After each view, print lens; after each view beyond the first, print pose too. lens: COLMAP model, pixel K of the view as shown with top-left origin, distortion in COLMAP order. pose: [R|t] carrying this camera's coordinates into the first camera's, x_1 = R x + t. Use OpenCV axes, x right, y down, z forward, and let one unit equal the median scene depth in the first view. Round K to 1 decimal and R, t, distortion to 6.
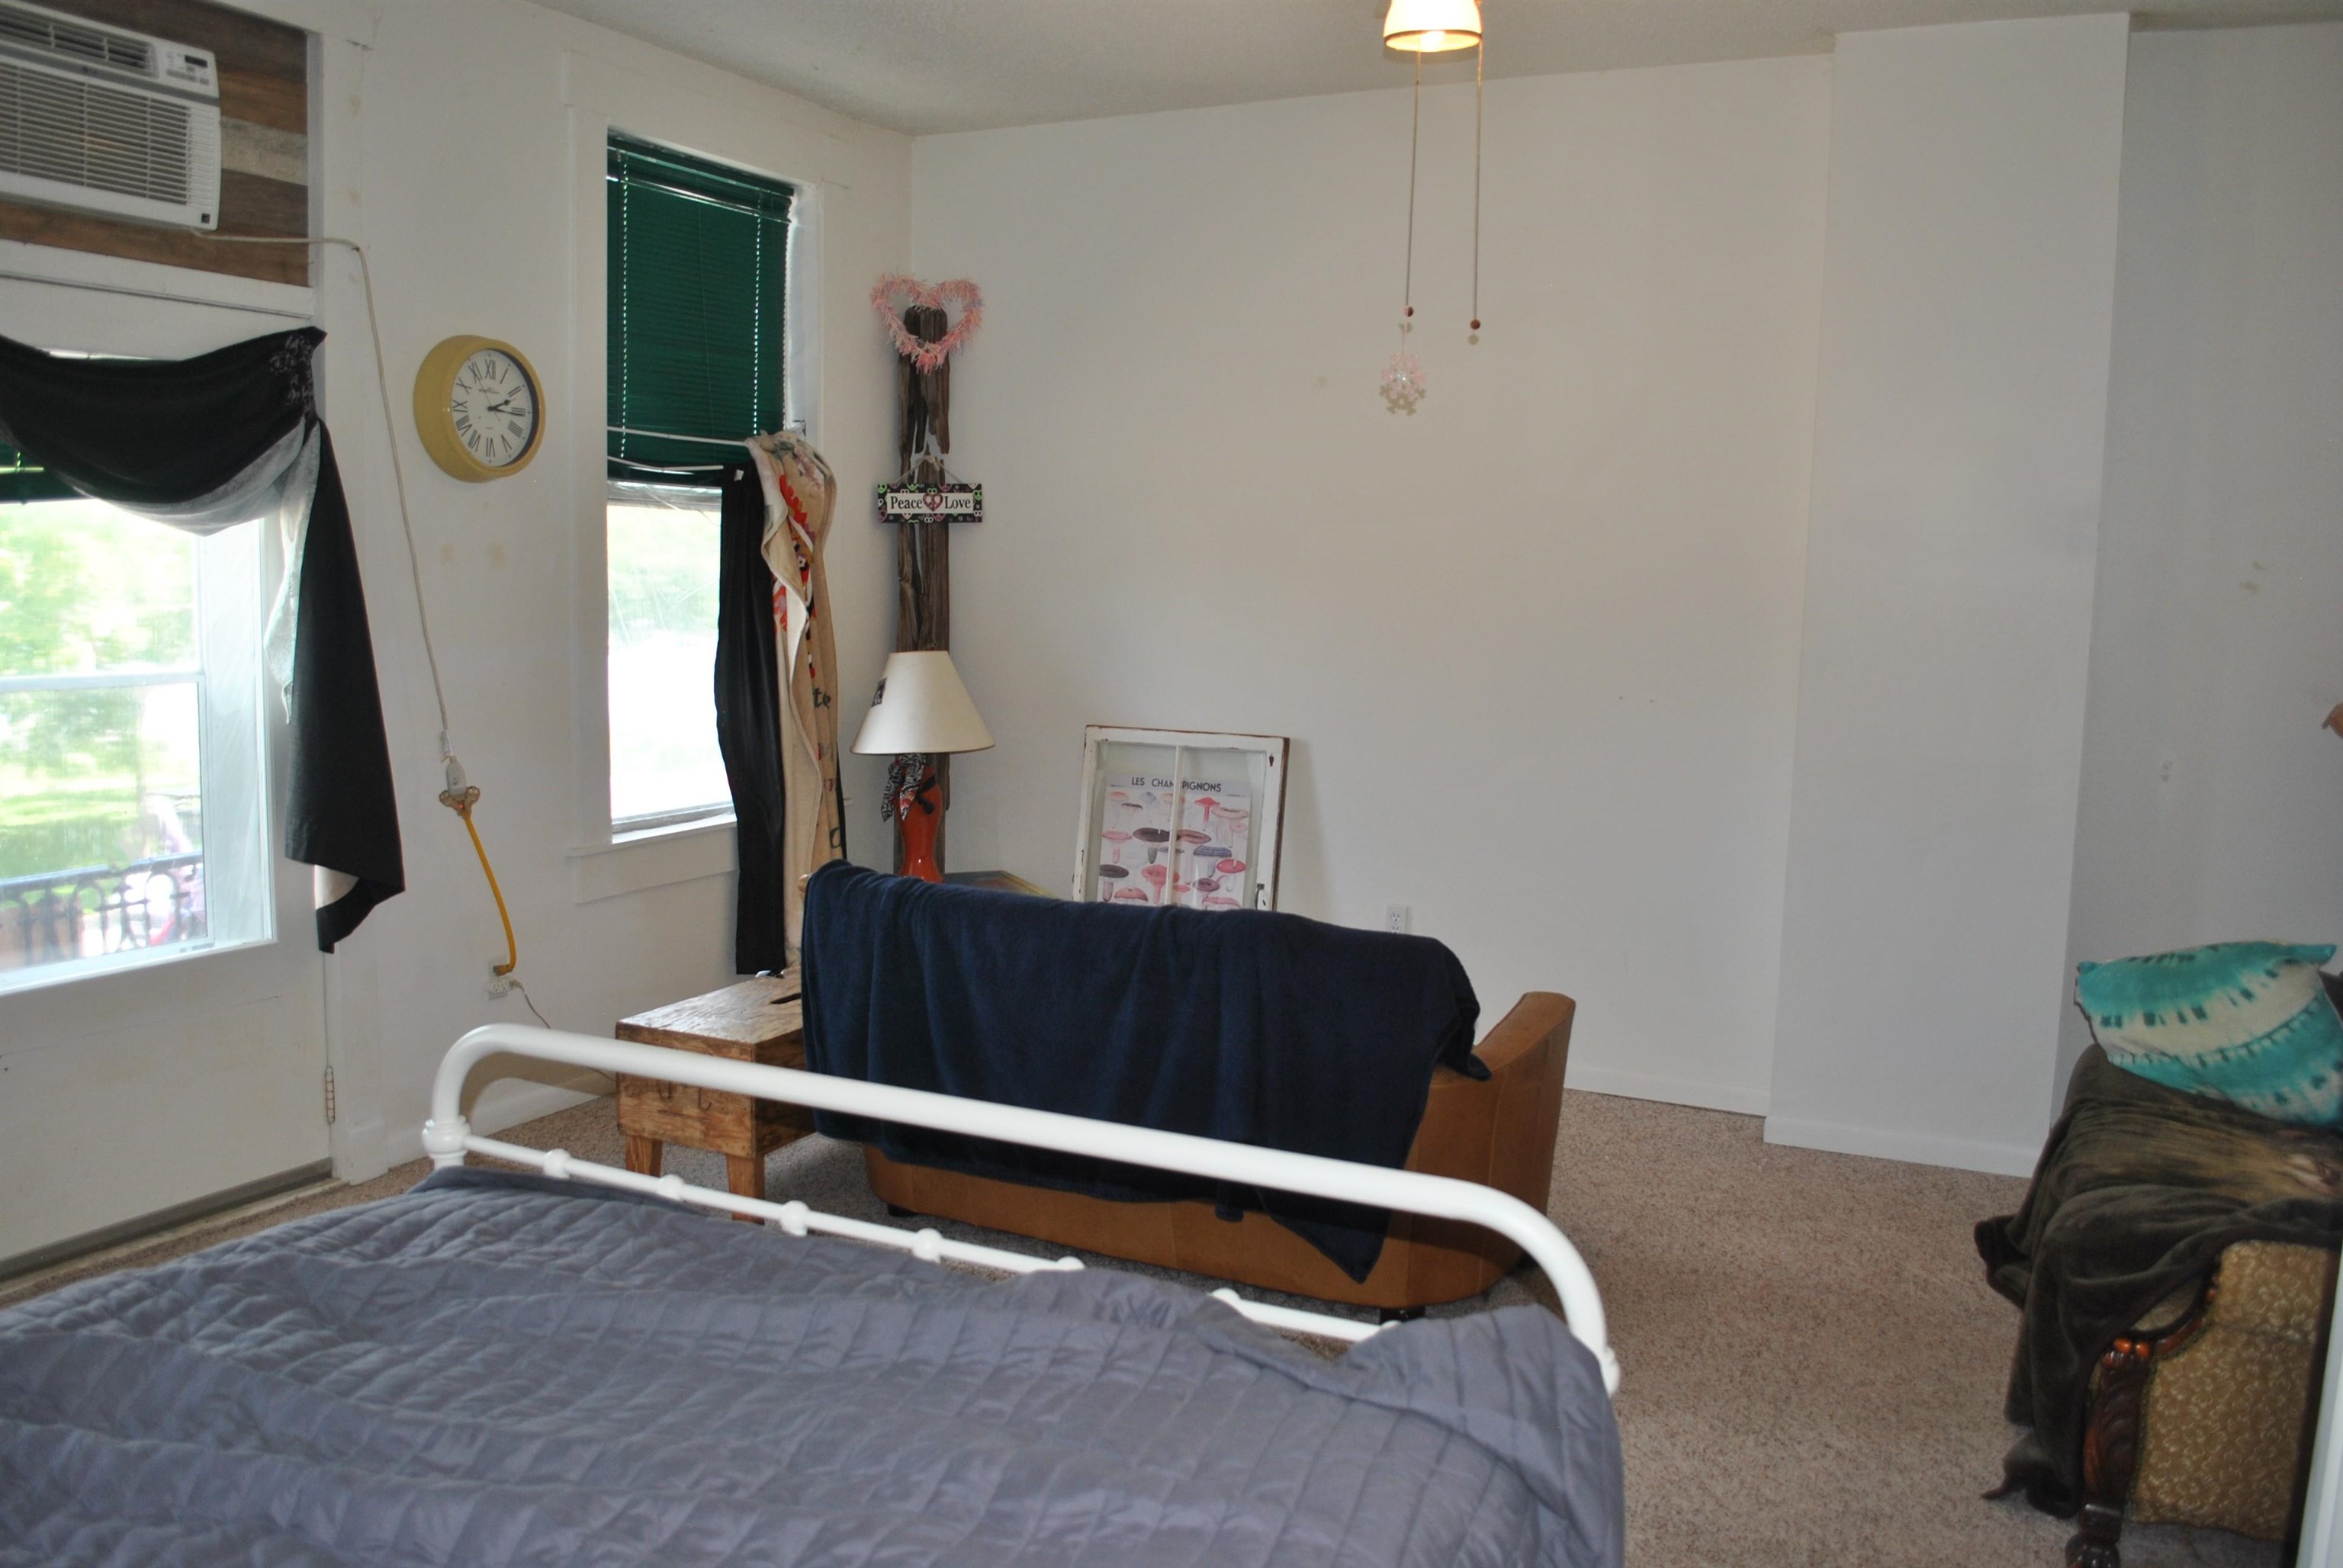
lens RADIAL K [[1947.2, 0, 1171.5], [0, 1947.2, 784.0], [0, 0, 1]] dist [-0.000331, 0.001005]
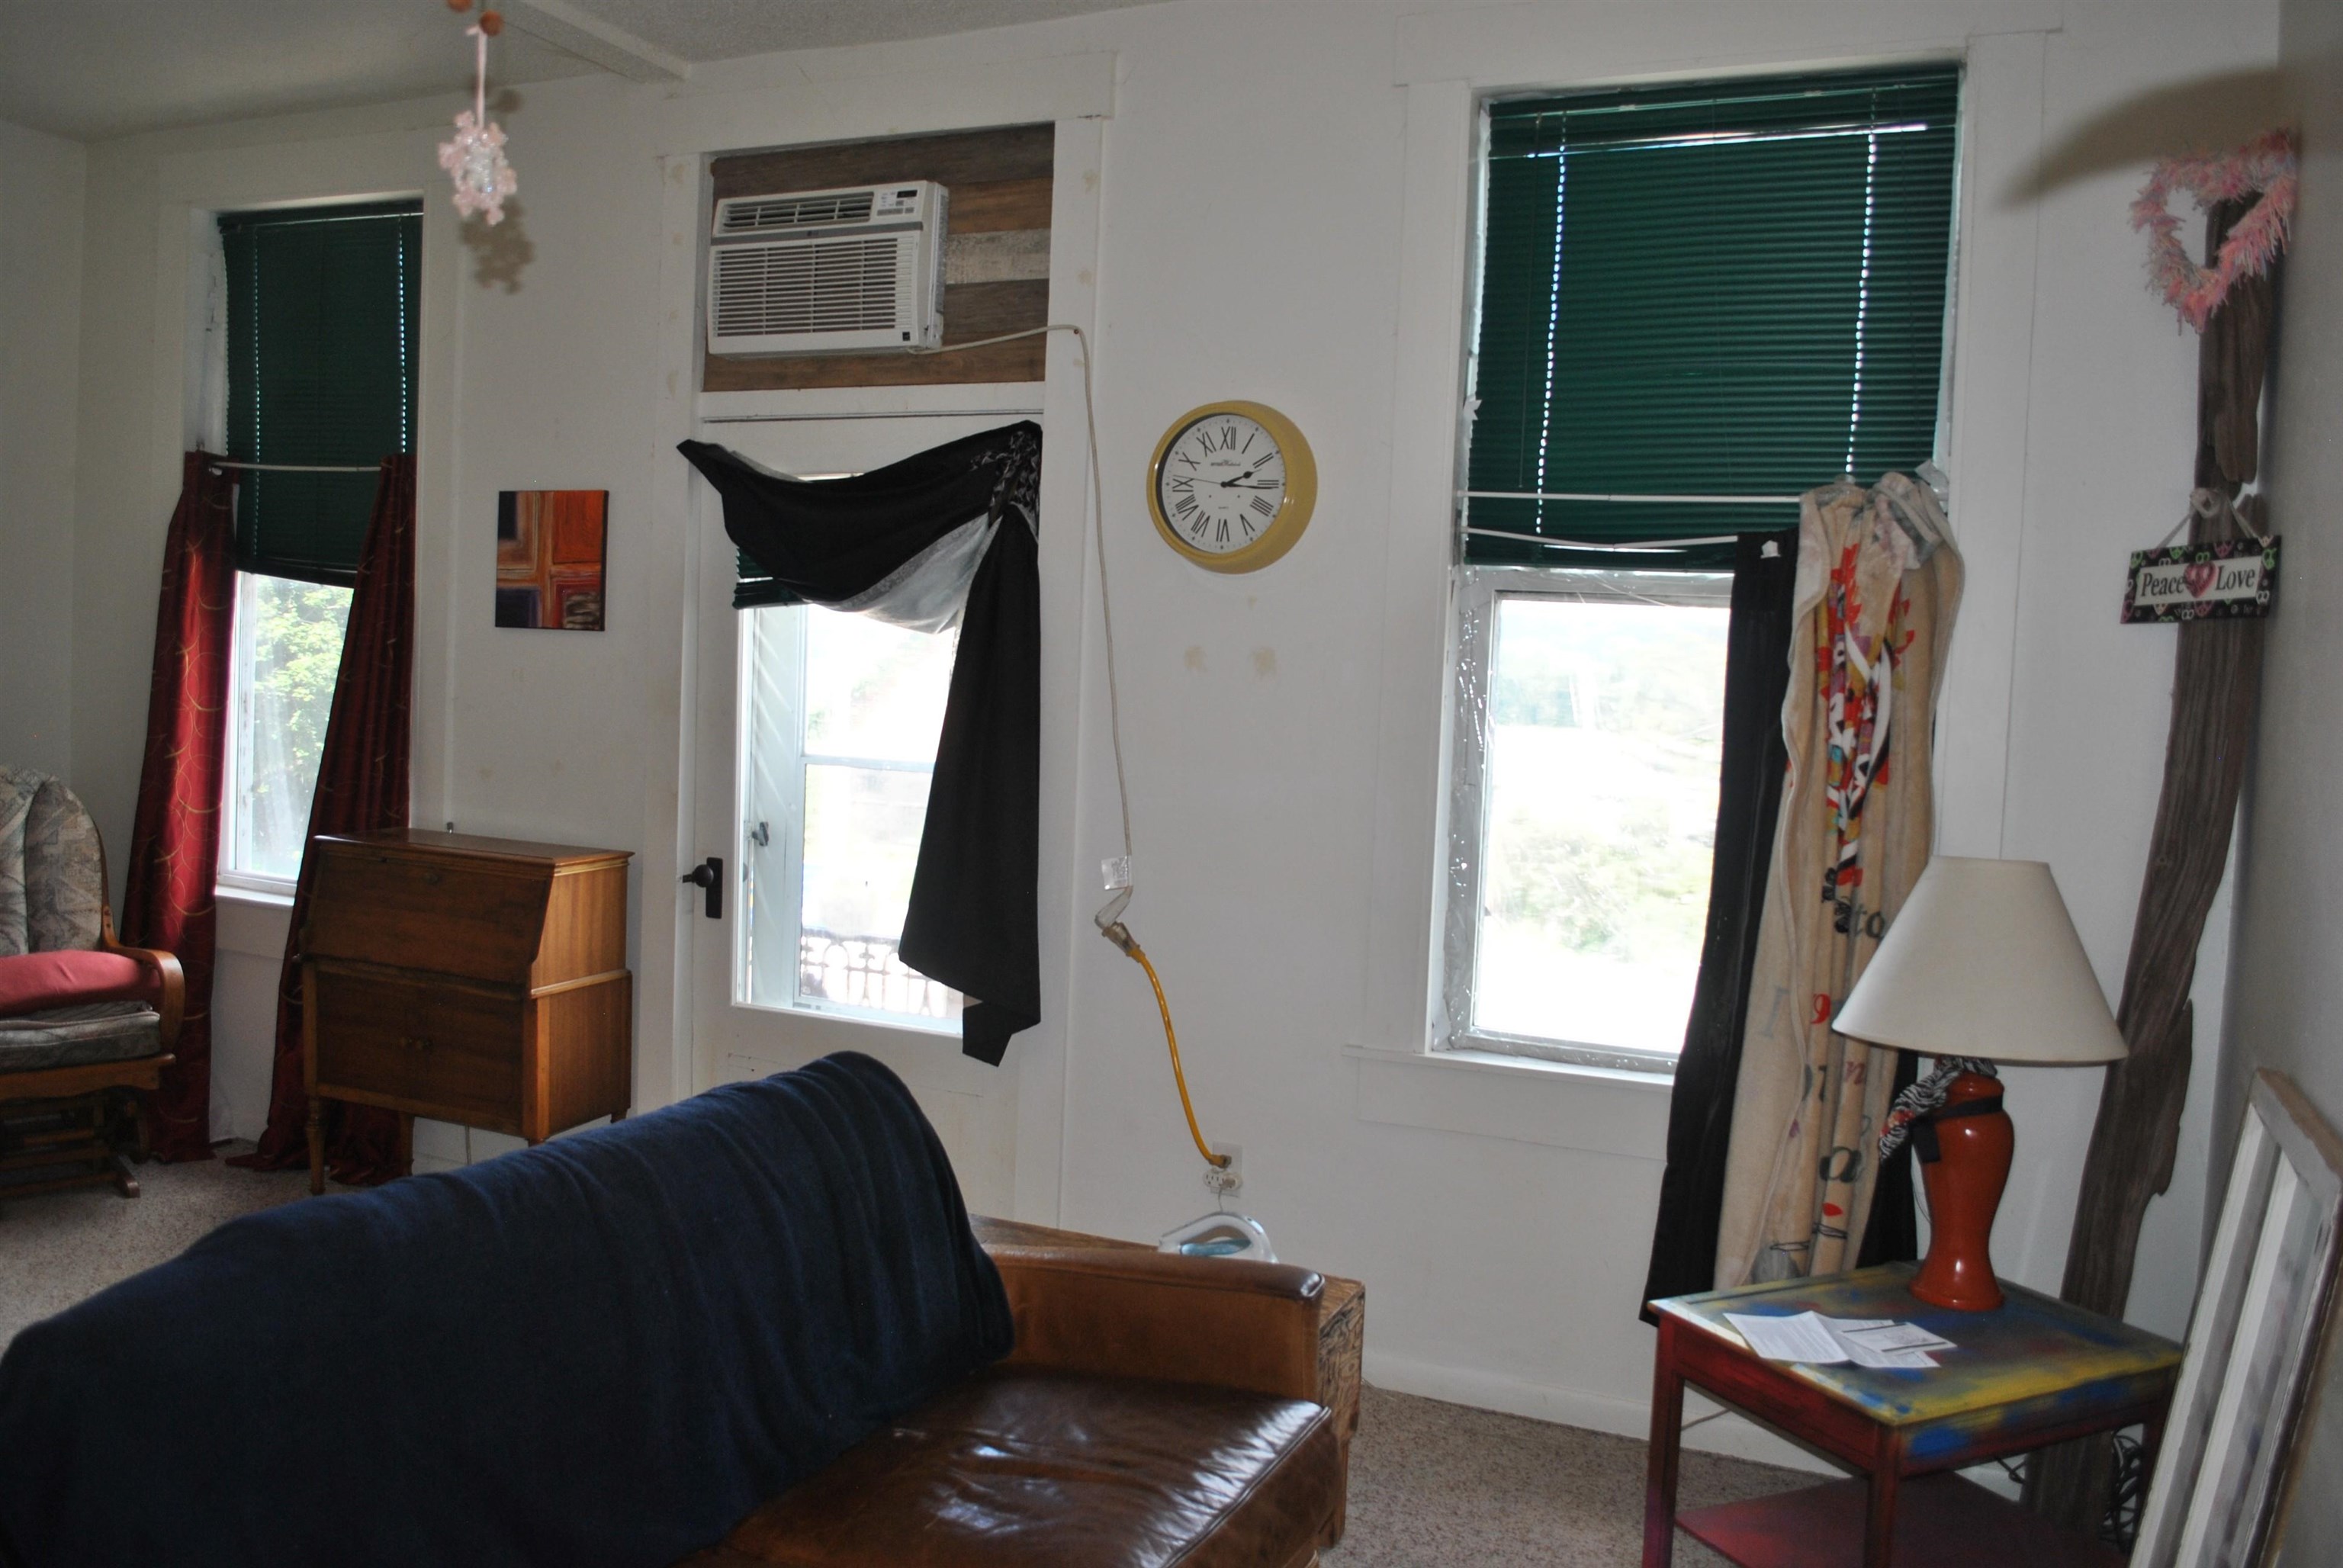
lens RADIAL K [[1860.4, 0, 1171.5], [0, 1860.4, 784.0], [0, 0, 1]] dist [-0.073272, -0.000057]
pose [[0.045919, 0.039630, -0.998159, 0.446254], [-0.153538, 0.987620, 0.032148, -0.088937], [0.987075, 0.151779, 0.051436, 0.960311]]
